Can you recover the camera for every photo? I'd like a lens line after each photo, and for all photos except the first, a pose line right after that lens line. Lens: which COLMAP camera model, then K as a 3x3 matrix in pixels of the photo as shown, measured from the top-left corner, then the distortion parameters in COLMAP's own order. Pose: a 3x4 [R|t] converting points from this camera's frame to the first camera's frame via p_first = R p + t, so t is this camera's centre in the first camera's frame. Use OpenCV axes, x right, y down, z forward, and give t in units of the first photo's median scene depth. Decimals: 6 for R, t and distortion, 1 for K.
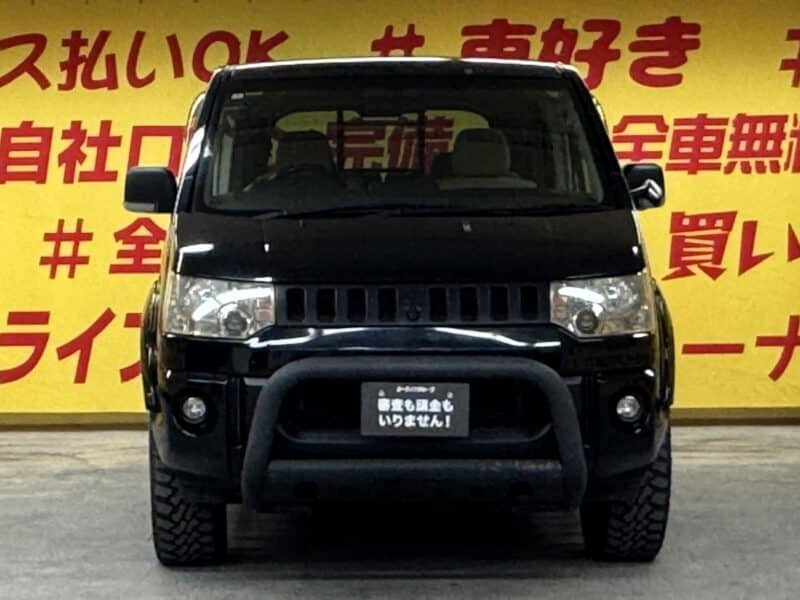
lens RADIAL K [[2145.6, 0, 341.4], [0, 2145.6, 300.6], [0, 0, 1]] dist [0.063502, -0.458143]
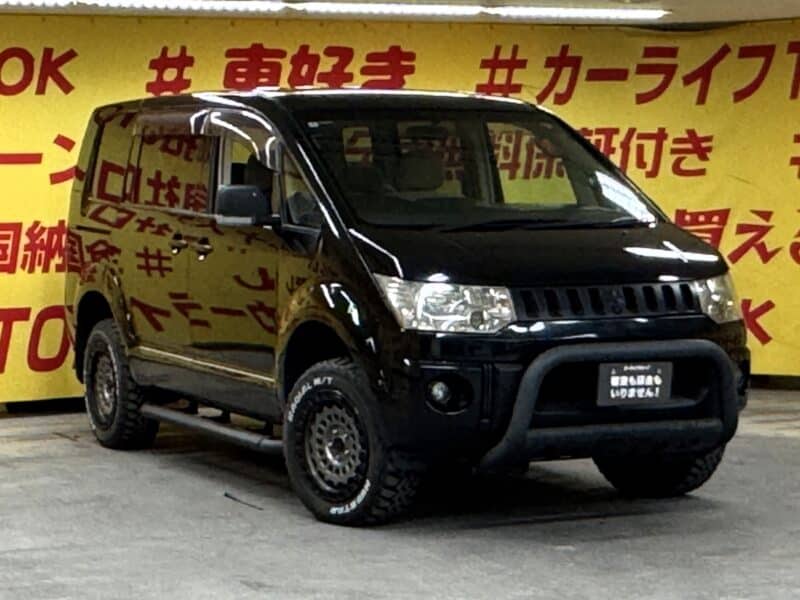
lens RADIAL K [[2145.6, 0, 341.4], [0, 2145.6, 300.6], [0, 0, 1]] dist [0.063502, -0.458143]
pose [[0.900618, -0.025566, 0.433860, -0.655385], [0.020935, 0.999661, 0.015450, -0.021134], [-0.434108, -0.004832, 0.900848, -0.066734]]
